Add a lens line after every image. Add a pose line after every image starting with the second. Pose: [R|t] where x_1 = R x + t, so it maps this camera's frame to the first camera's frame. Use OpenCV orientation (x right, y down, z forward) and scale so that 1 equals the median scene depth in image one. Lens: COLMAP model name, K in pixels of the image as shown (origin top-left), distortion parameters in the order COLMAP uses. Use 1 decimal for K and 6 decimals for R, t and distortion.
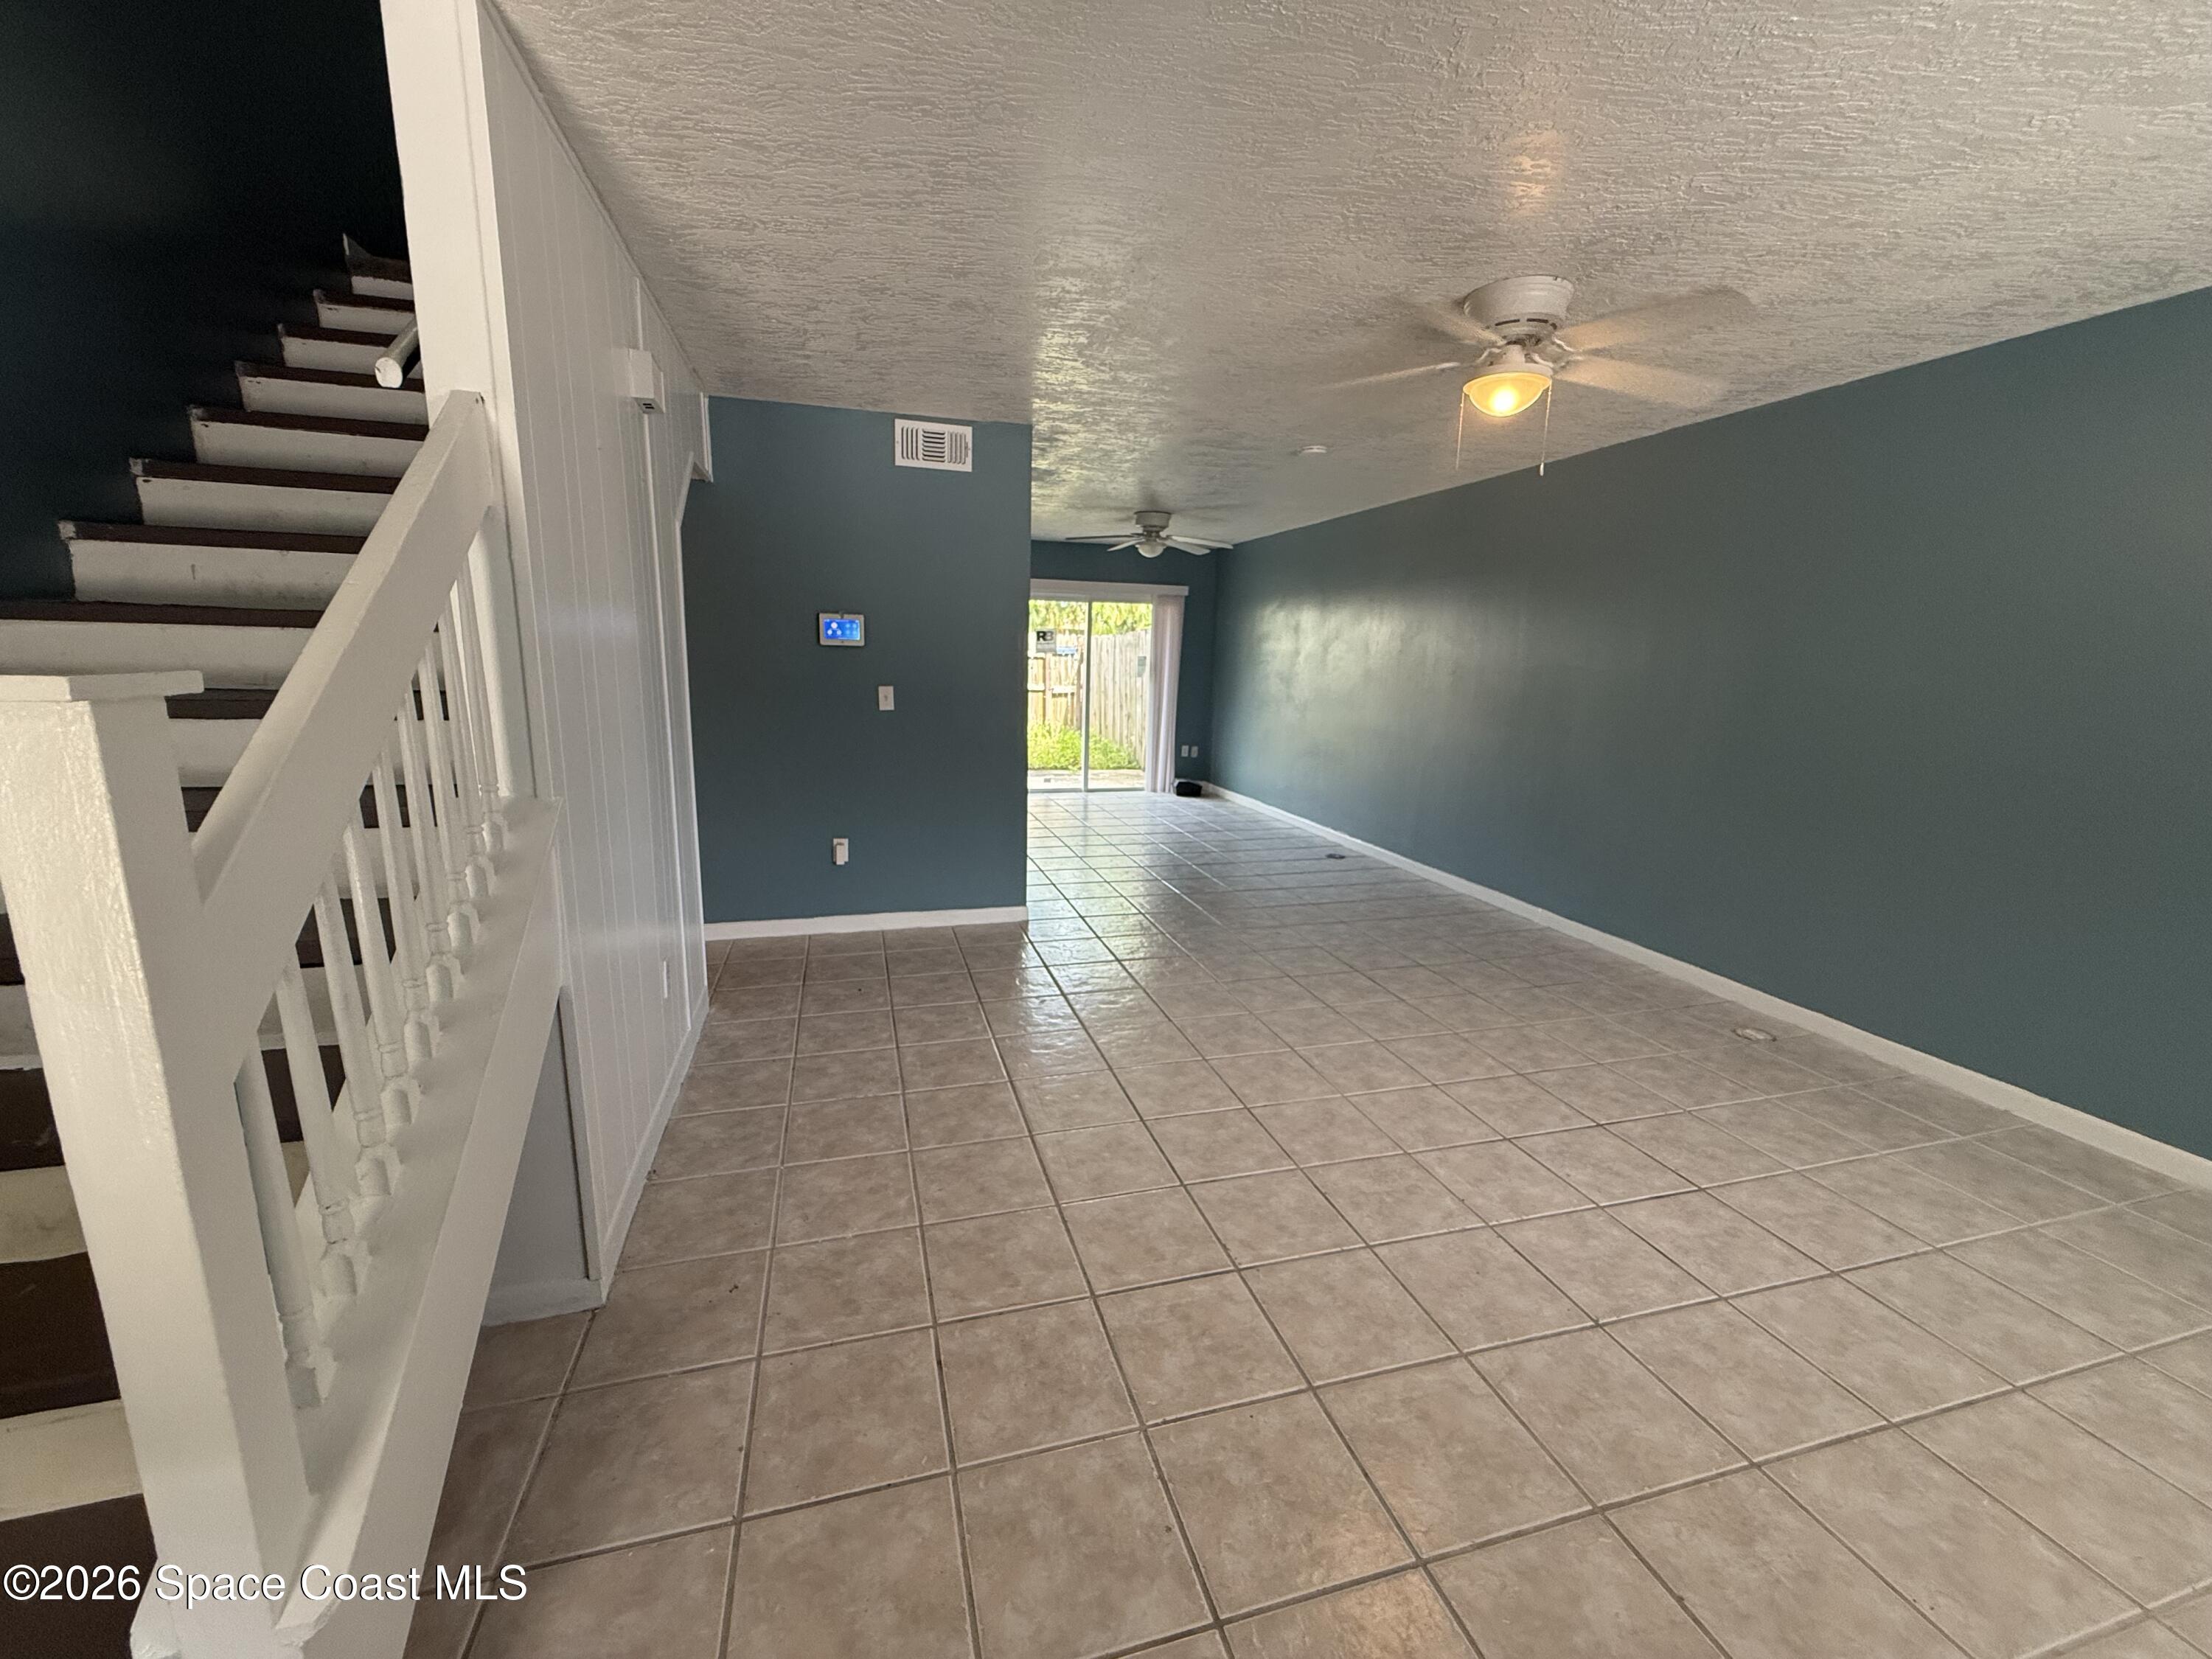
lens RADIAL K [[880.6, 0, 1102.6], [0, 880.6, 827.1], [0, 0, 1]] dist [-0.001379, 0.000946]
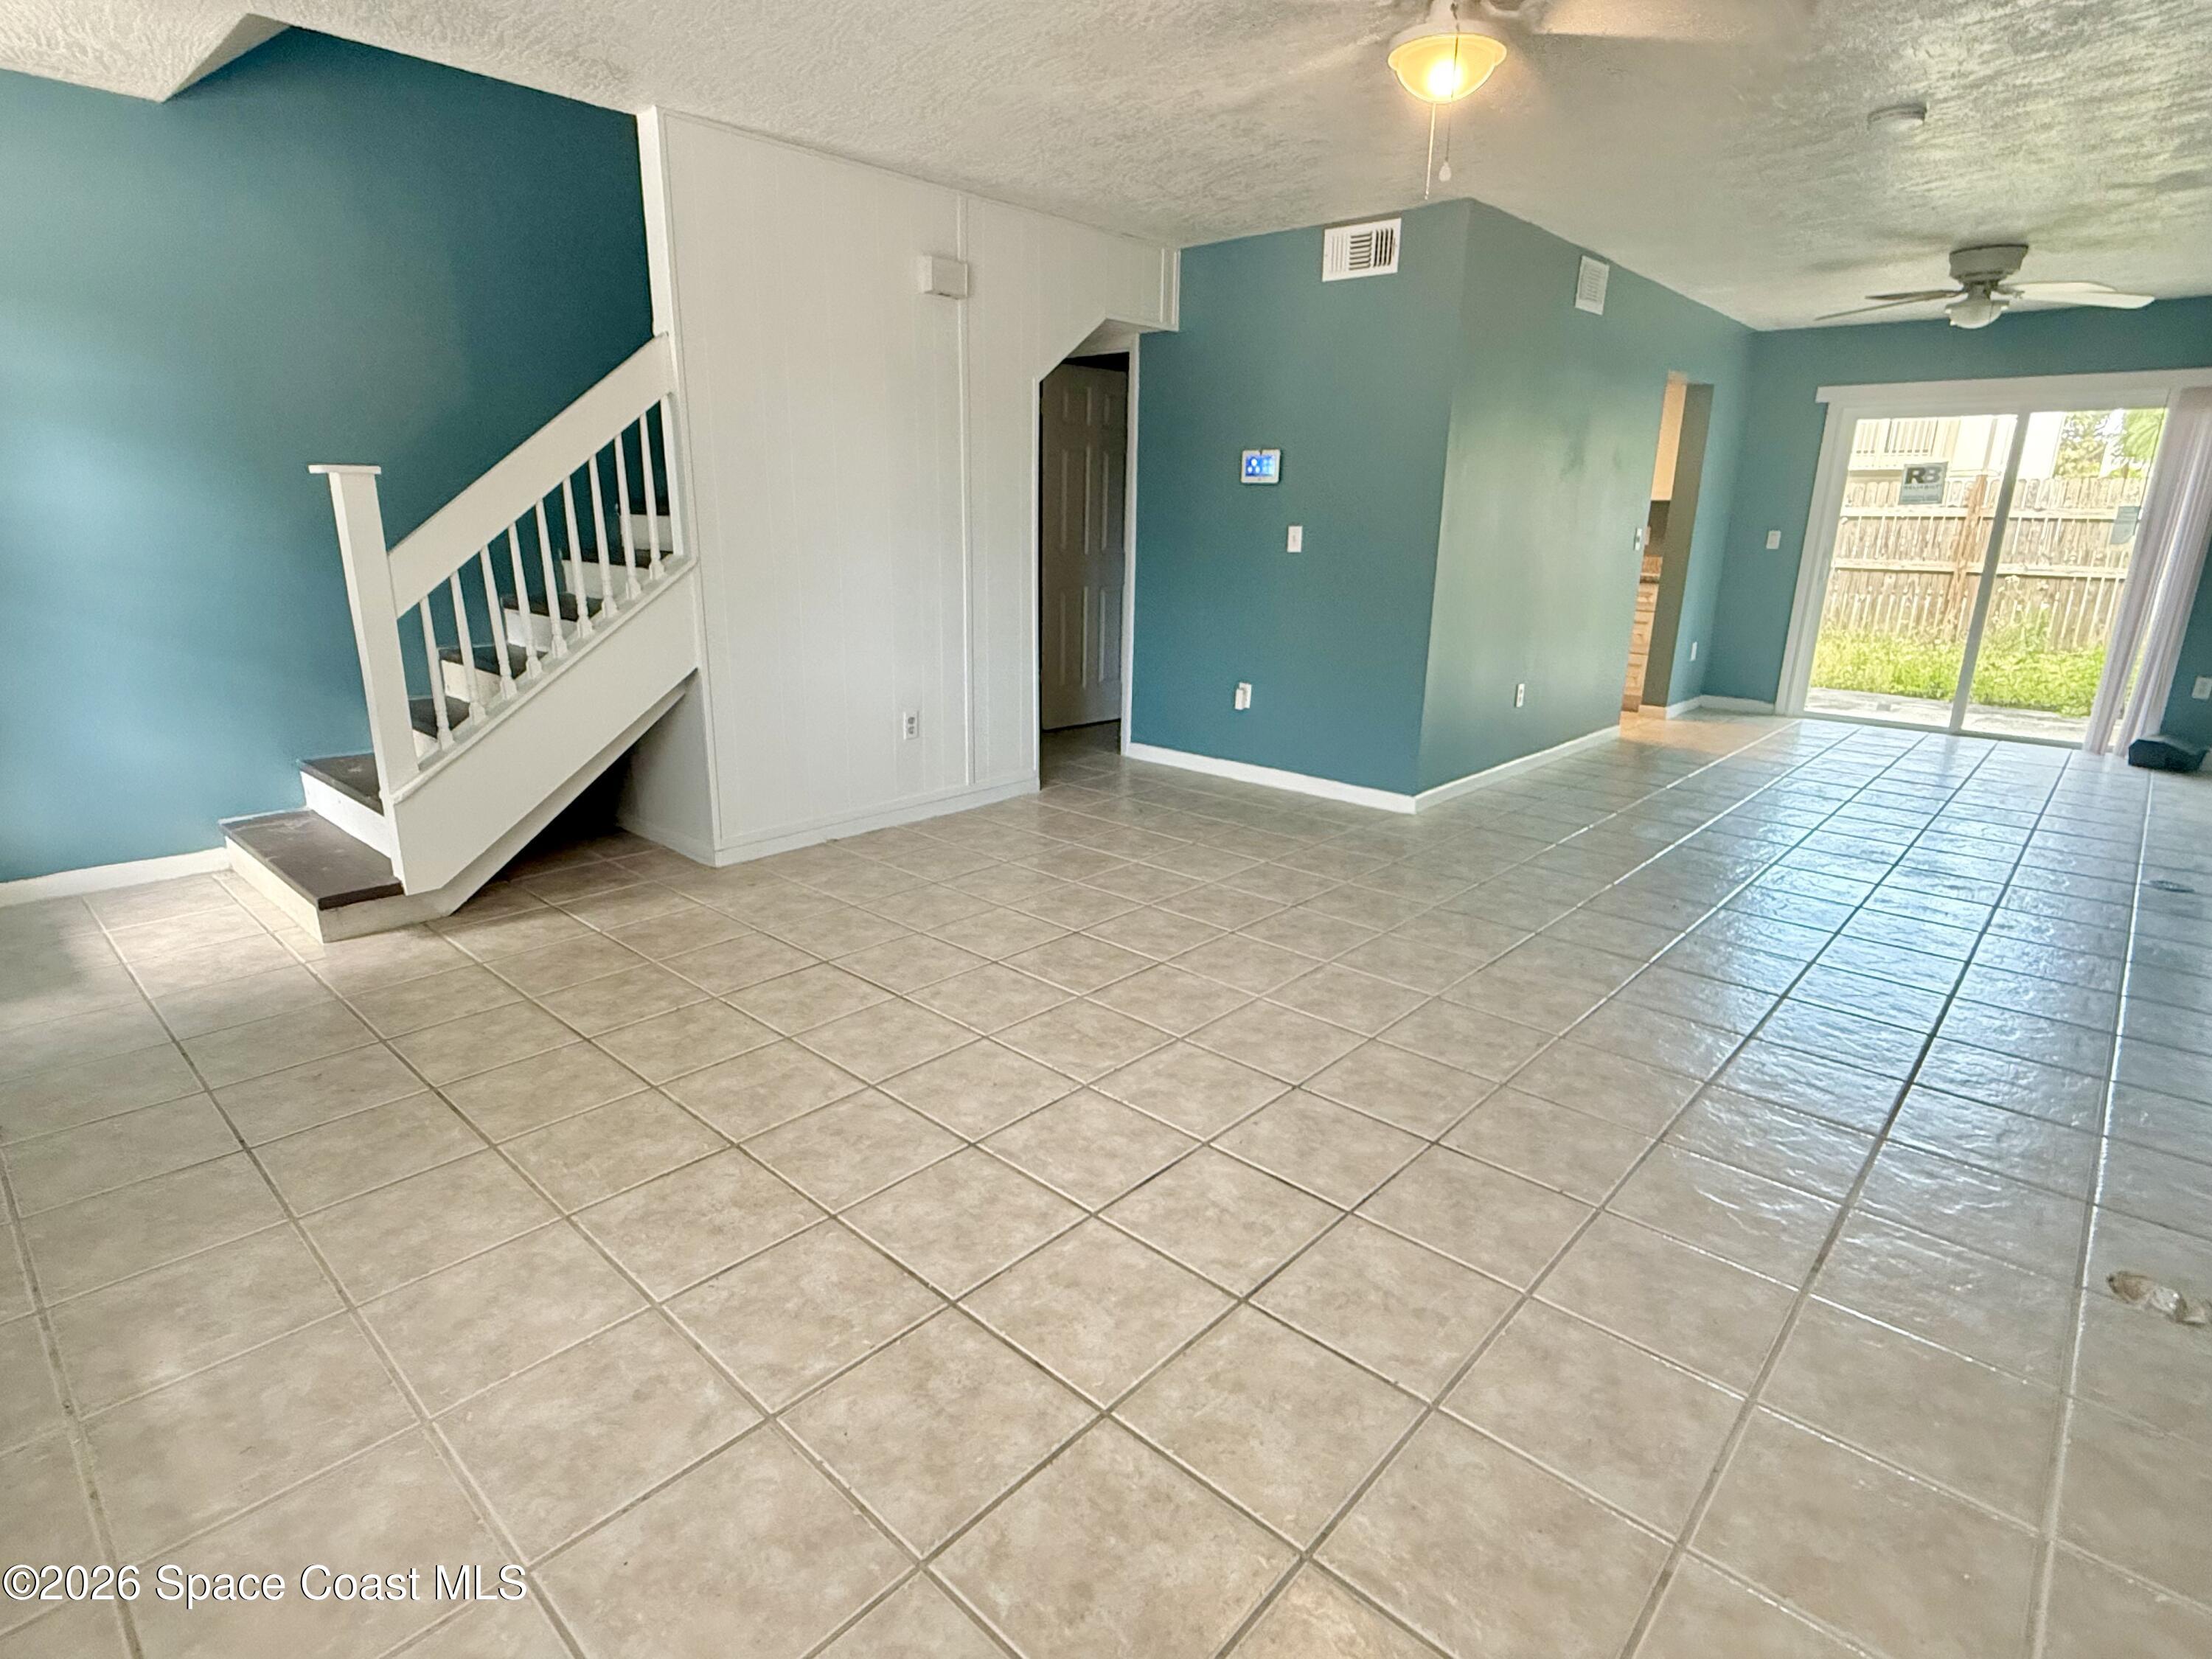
lens RADIAL K [[1144.1, 0, 1108.2], [0, 1144.1, 815.6], [0, 0, 1]] dist [0.004039, -0.000883]
pose [[0.526099, 0.207118, -0.824816, 1.009468], [-0.168406, 0.976055, 0.137680, 0.009970], [0.833582, 0.066471, 0.548382, 0.258685]]
